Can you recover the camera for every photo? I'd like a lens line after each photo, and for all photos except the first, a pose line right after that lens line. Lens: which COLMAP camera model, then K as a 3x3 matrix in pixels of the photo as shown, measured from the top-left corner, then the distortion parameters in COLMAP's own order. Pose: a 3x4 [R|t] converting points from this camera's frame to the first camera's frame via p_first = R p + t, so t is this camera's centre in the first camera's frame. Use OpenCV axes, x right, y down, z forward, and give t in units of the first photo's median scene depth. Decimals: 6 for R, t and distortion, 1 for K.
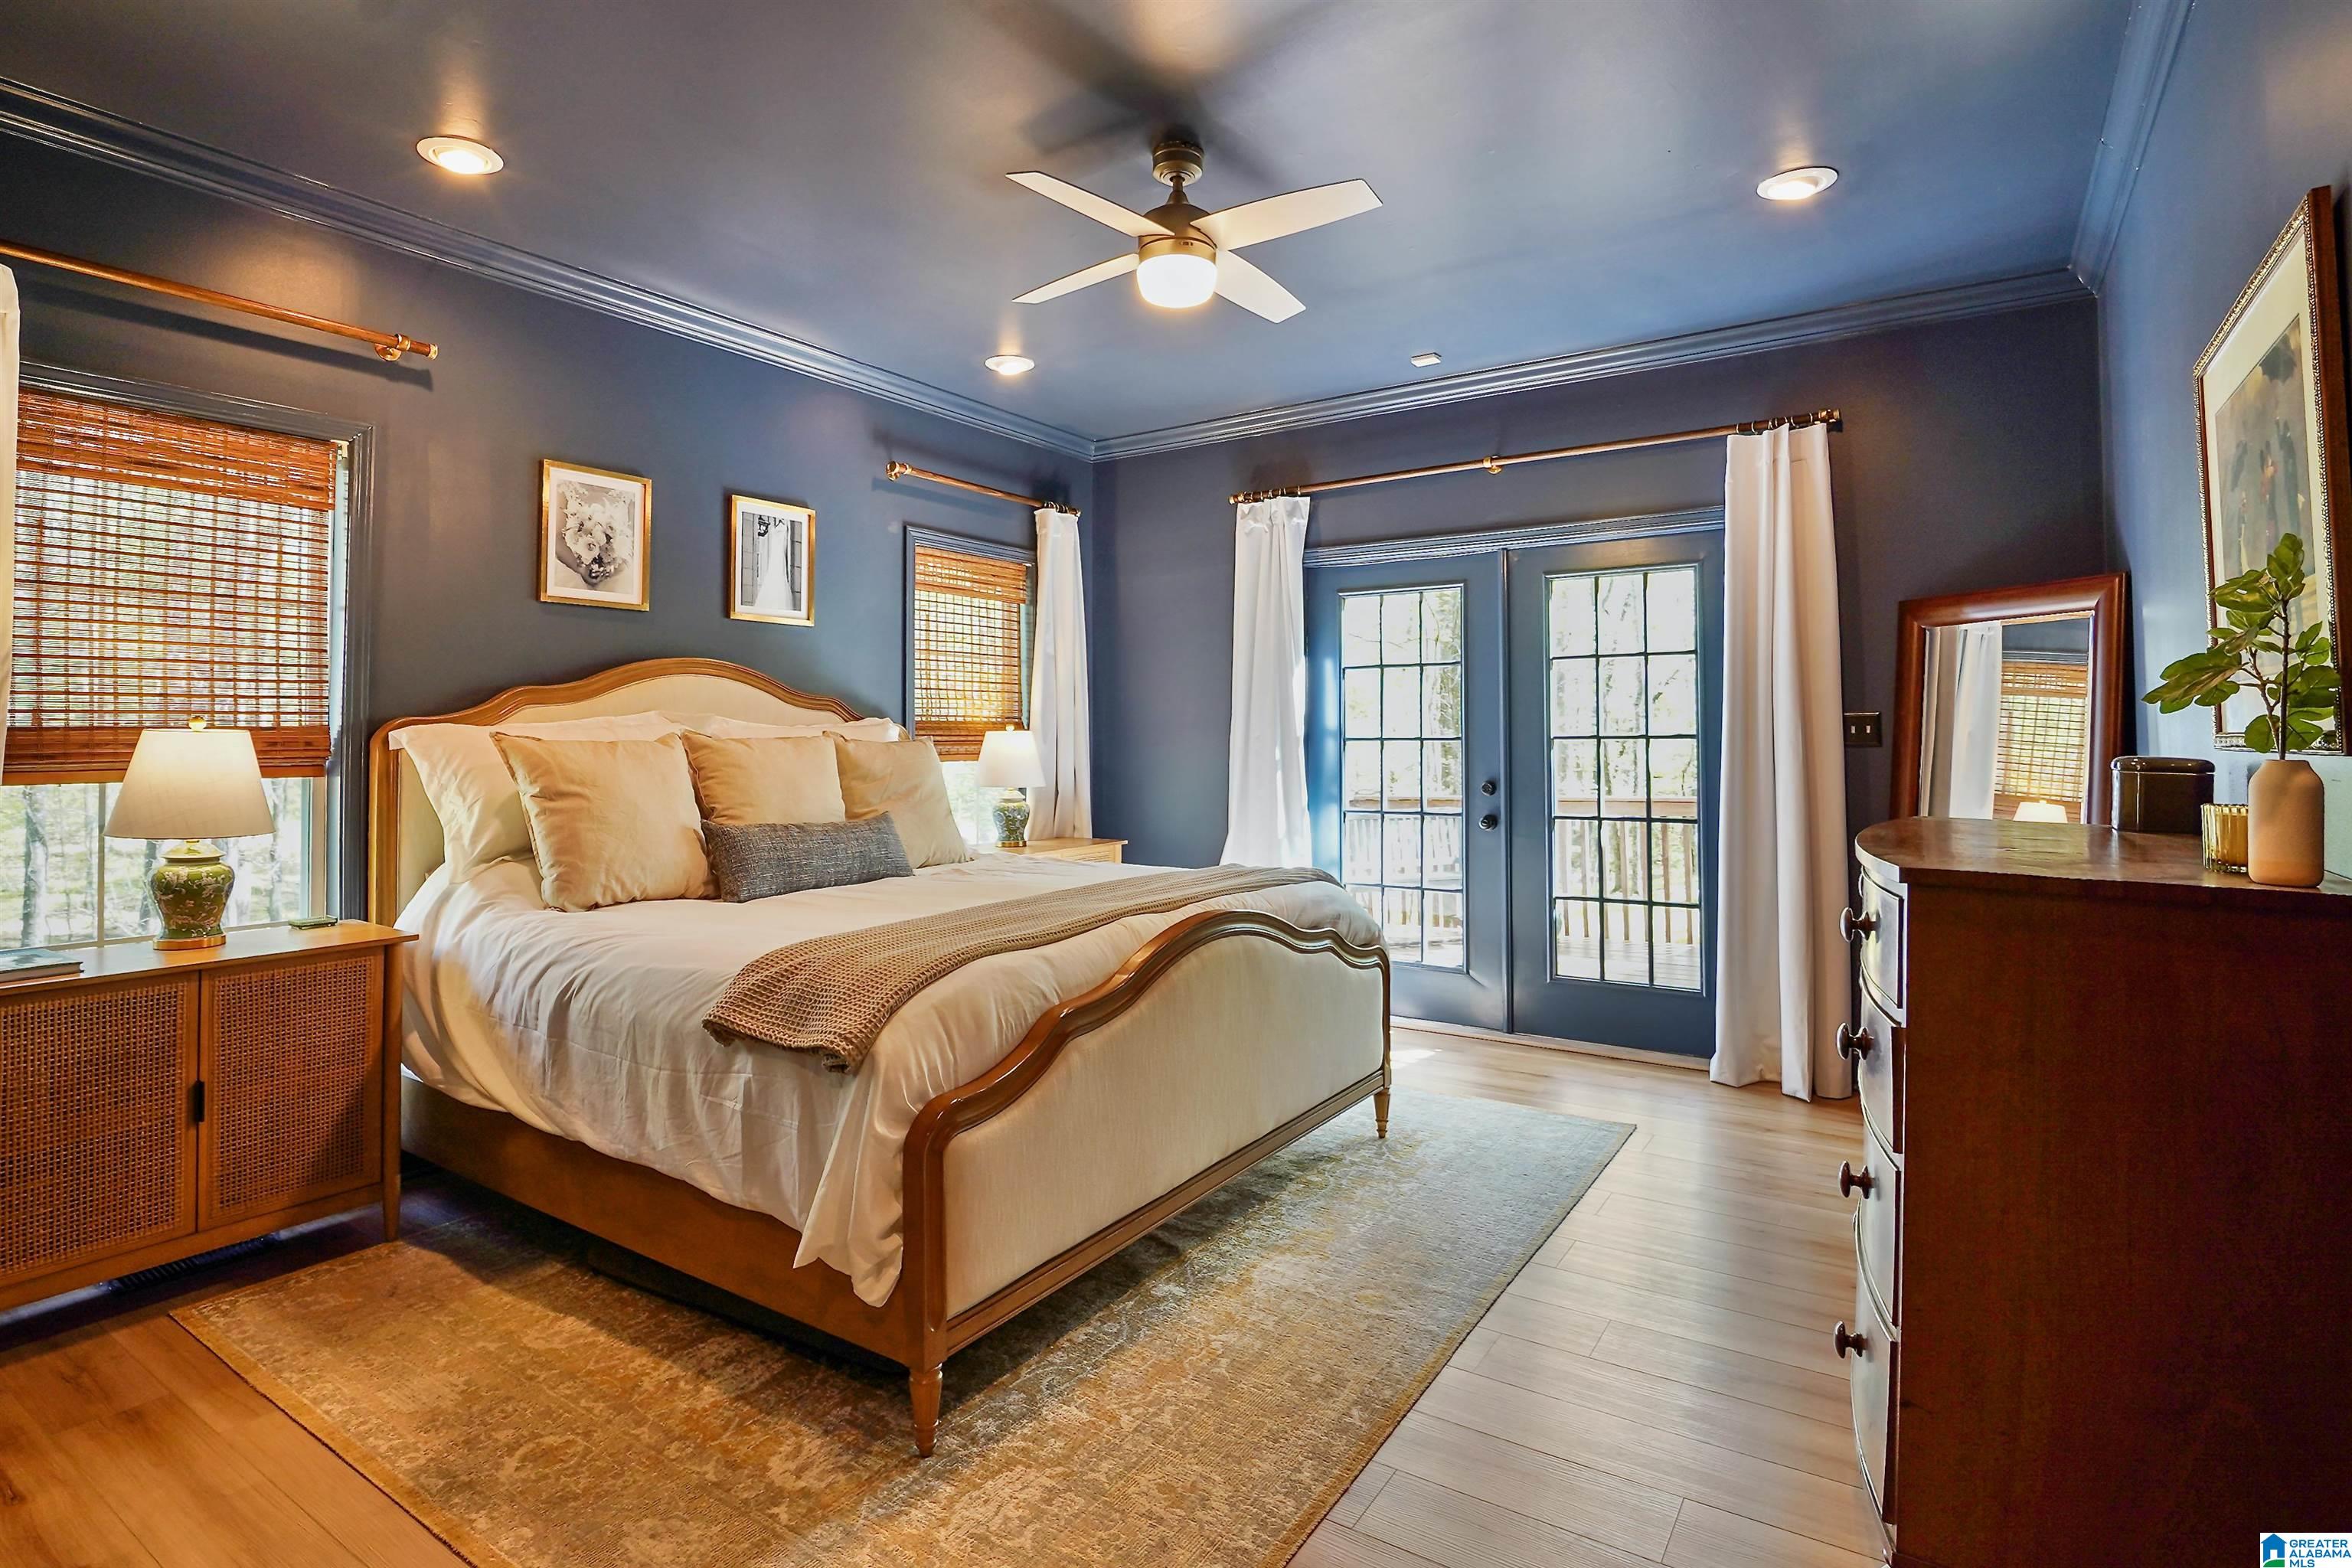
lens RADIAL K [[1169.0, 0, 1151.1], [0, 1169.0, 809.2], [0, 0, 1]] dist [-0.019691, -0.000170]
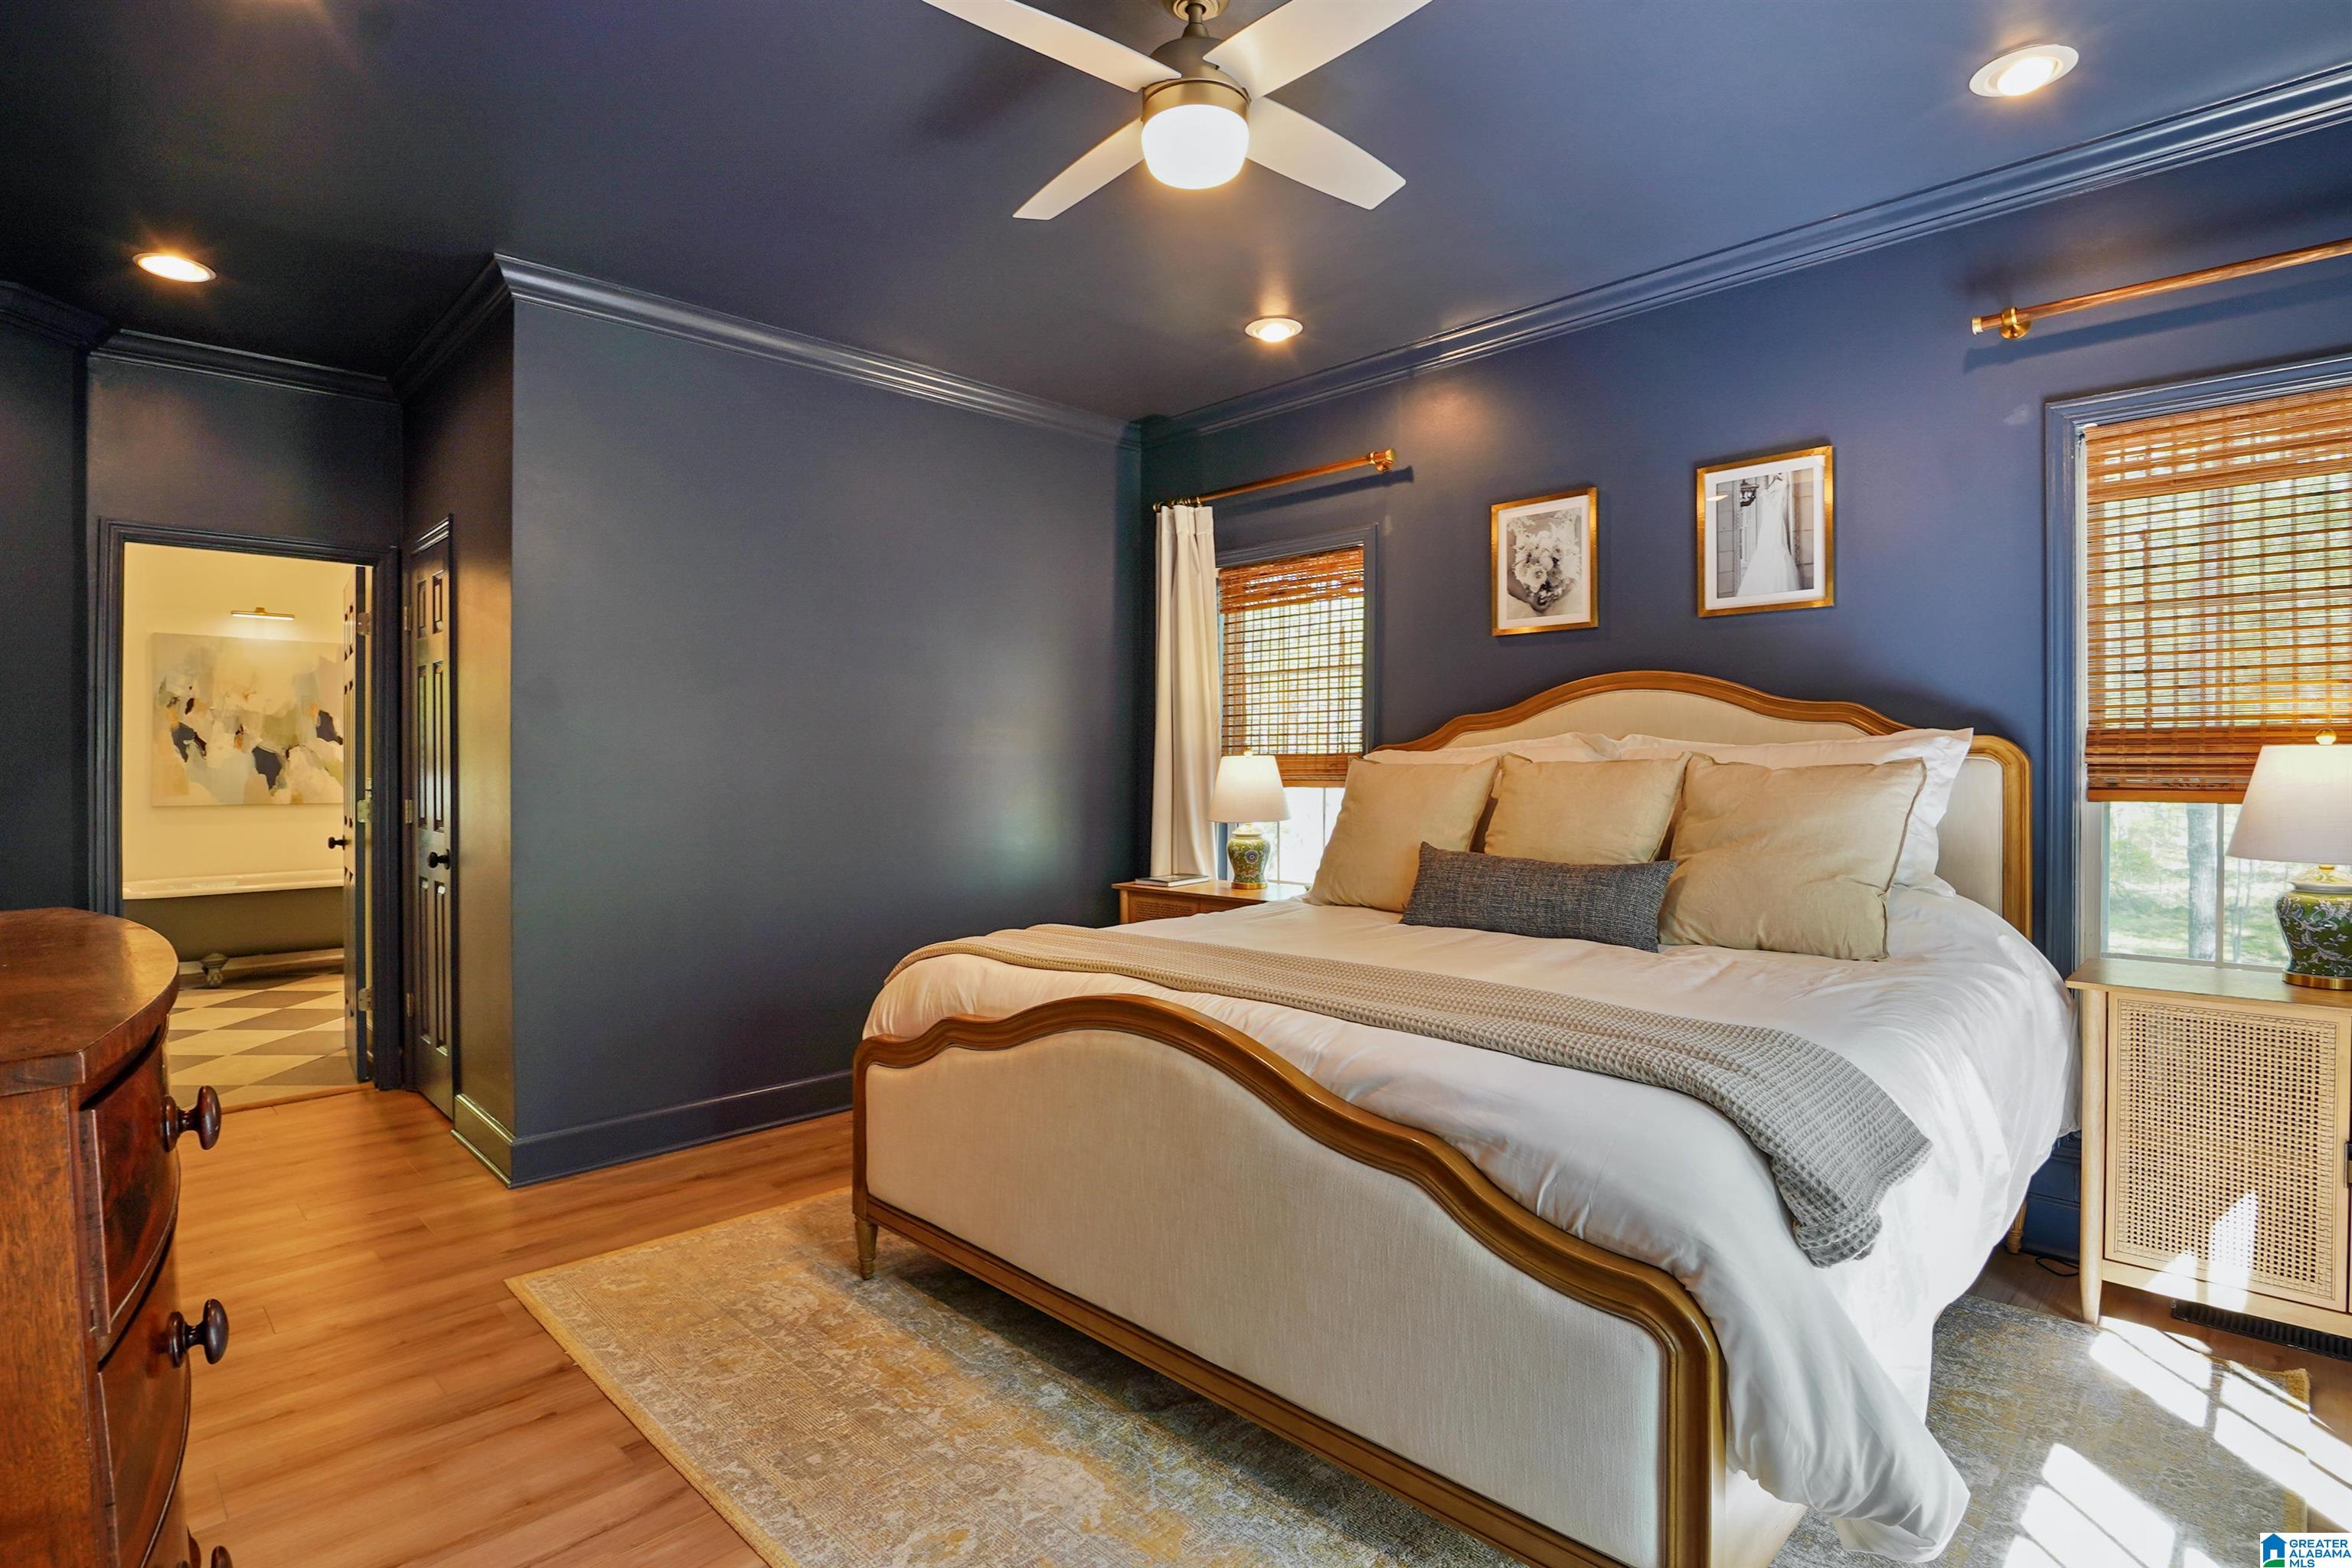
lens RADIAL K [[1169.0, 0, 1151.1], [0, 1169.0, 809.2], [0, 0, 1]] dist [-0.019691, -0.000170]
pose [[-0.198342, 0.044228, -0.979134, 0.606075], [-0.052988, 0.997037, 0.055770, -0.057955], [0.978700, 0.062944, -0.195411, 0.878893]]
